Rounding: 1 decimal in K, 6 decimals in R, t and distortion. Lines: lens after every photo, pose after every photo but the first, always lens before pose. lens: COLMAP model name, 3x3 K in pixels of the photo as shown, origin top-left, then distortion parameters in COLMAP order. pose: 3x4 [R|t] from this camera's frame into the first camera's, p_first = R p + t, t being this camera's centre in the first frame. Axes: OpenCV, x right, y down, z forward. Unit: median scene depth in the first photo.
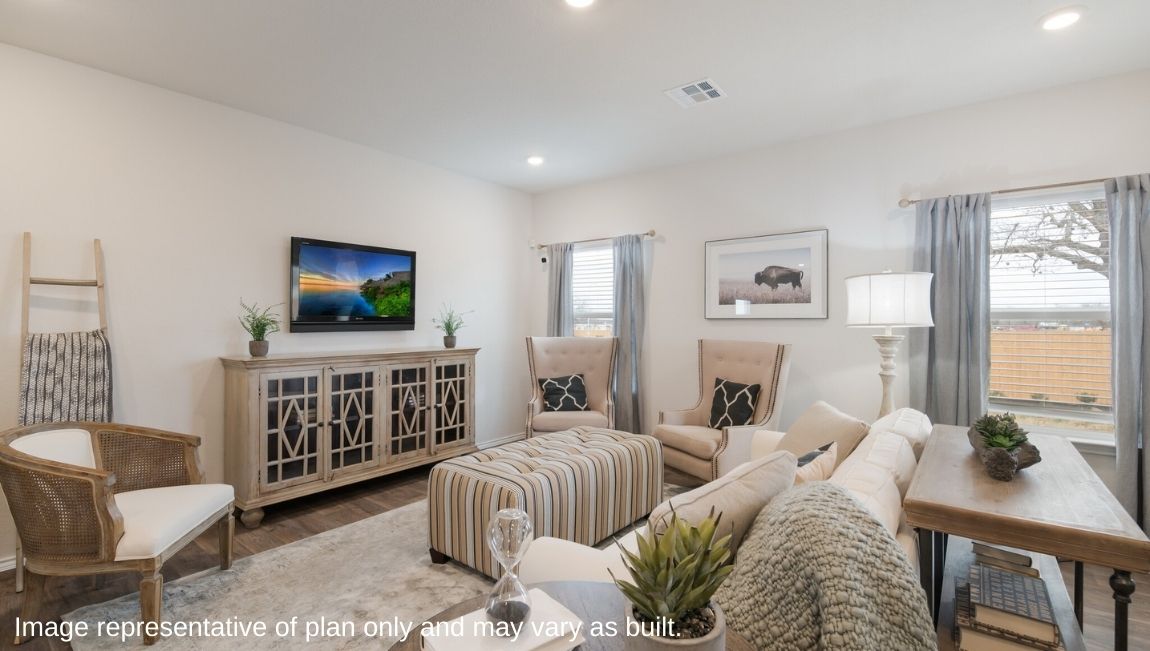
lens RADIAL K [[504.0, 0, 574.7], [0, 504.0, 321.7], [0, 0, 1]] dist [-0.000401, -0.005867]
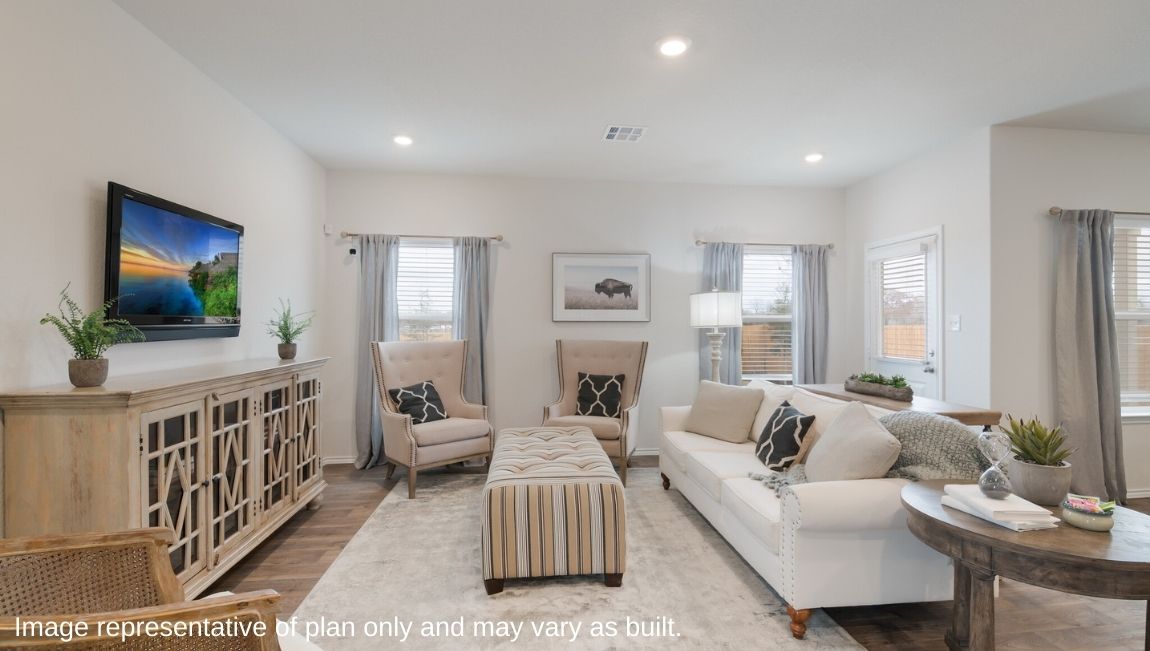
lens RADIAL K [[504.0, 0, 585.9], [0, 504.0, 329.5], [0, 0, 1]] dist [-0.000401, -0.005867]
pose [[0.706603, -0.009773, 0.707543, -0.537797], [0.002202, 0.999930, 0.011612, -0.000776], [-0.707607, -0.006647, 0.706575, 0.173045]]
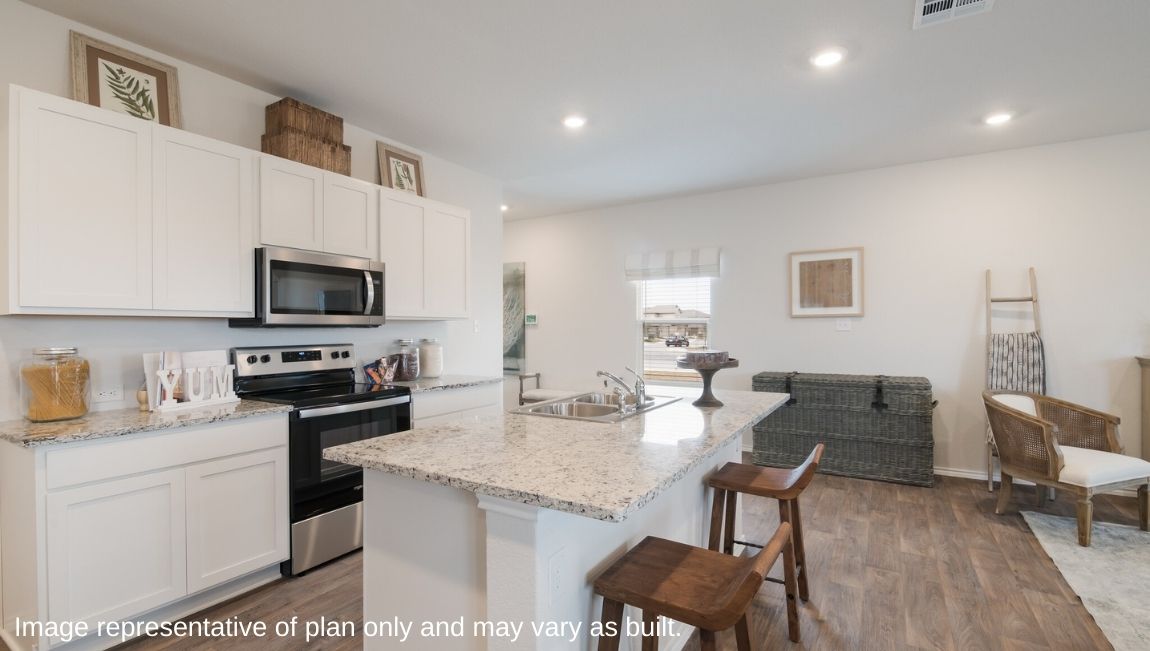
lens RADIAL K [[504.0, 0, 579.4], [0, 504.0, 327.7], [0, 0, 1]] dist [-0.000401, -0.005867]
pose [[0.125173, -0.006872, -0.992111, 0.212136], [0.010167, 0.999932, -0.005644, 0.000088], [0.992083, -0.009381, 0.125234, -0.322551]]
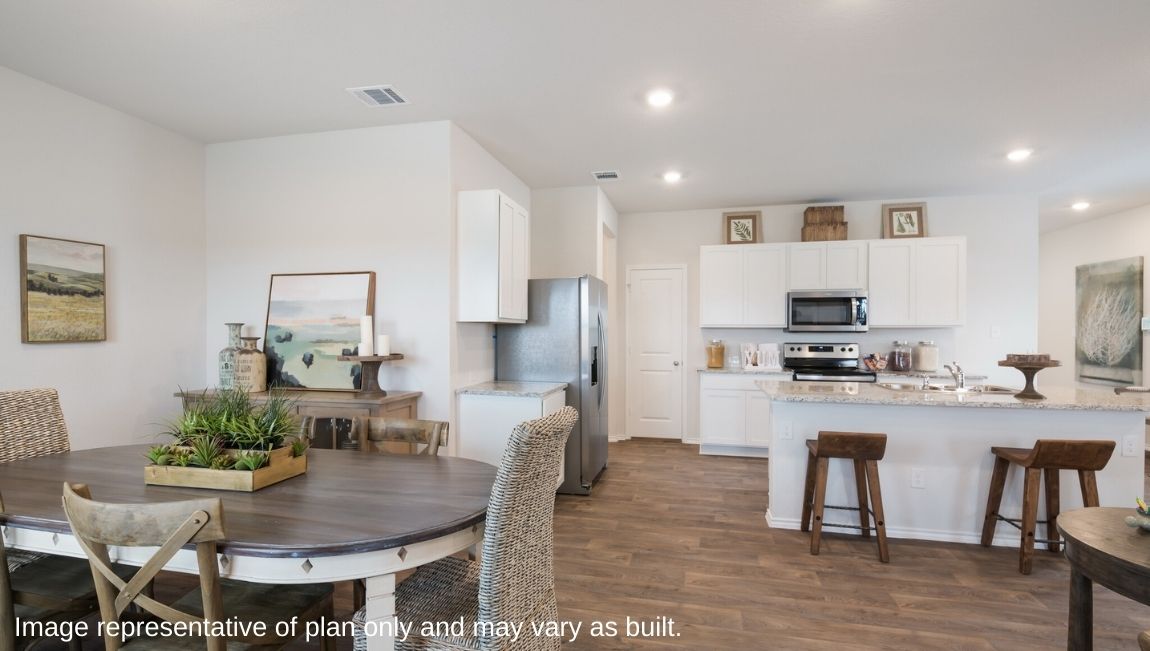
lens RADIAL K [[504.0, 0, 582.1], [0, 504.0, 338.8], [0, 0, 1]] dist [-0.000401, -0.005867]
pose [[-0.904171, -0.003921, -0.427152, 0.560147], [-0.005985, 0.999976, 0.003489, 0.006916], [0.427128, 0.005711, -0.904173, 0.323872]]
